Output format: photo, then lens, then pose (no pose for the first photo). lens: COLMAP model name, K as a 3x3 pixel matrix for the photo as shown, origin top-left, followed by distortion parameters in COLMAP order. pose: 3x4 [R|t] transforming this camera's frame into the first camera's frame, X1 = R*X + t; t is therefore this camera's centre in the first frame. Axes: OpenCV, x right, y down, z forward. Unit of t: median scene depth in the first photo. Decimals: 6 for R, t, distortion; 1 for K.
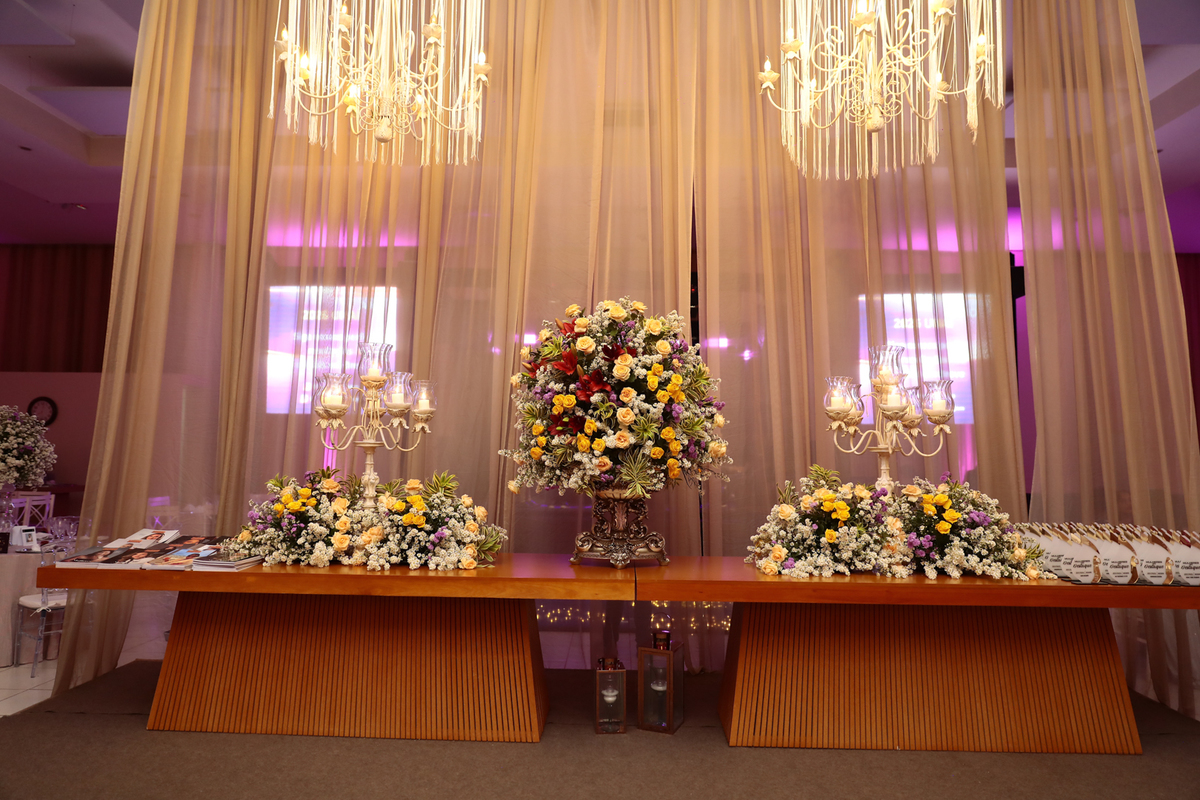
lens RADIAL K [[798.2, 0, 600.0], [0, 798.2, 400.0], [0, 0, 1]] dist [-0.005485, 0.000934]
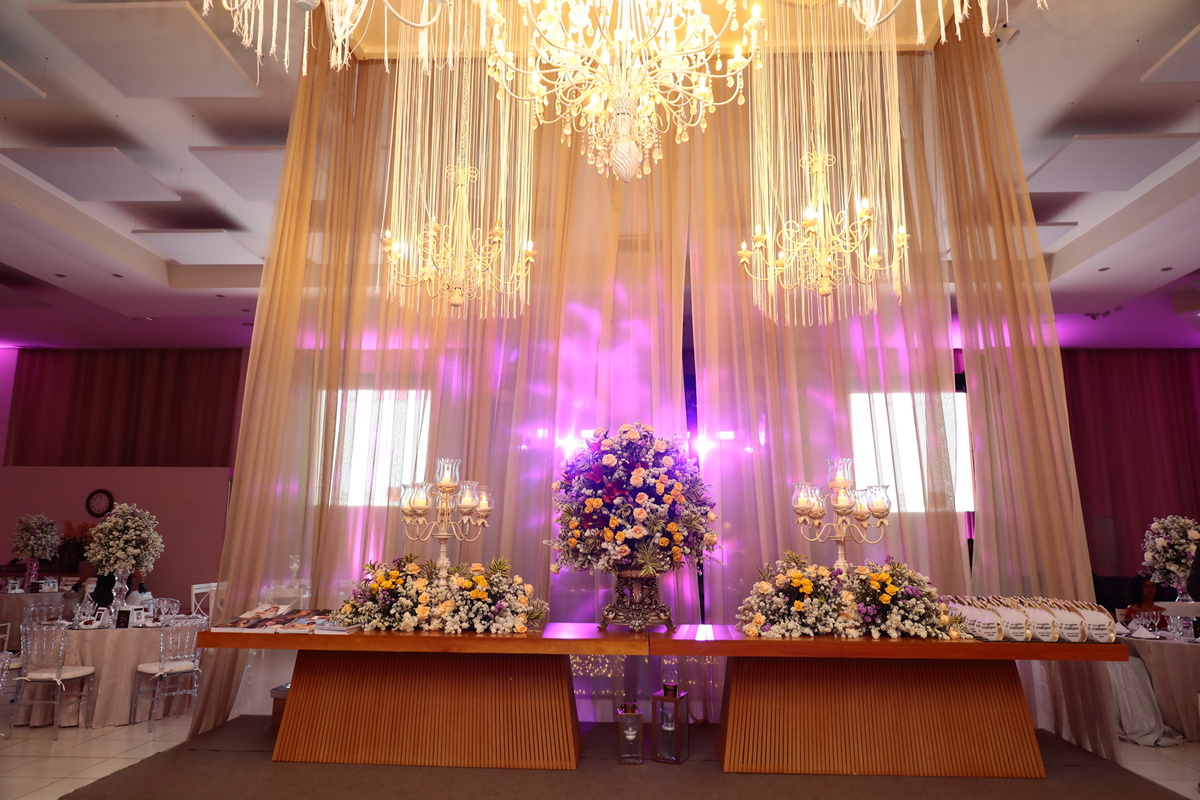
lens RADIAL K [[798.2, 0, 600.0], [0, 798.2, 400.0], [0, 0, 1]] dist [-0.005485, 0.000934]
pose [[0.999837, -0.007794, -0.016284, -0.011320], [0.006029, 0.994376, -0.105732, -0.028062], [0.017016, 0.105616, 0.994261, -0.334974]]
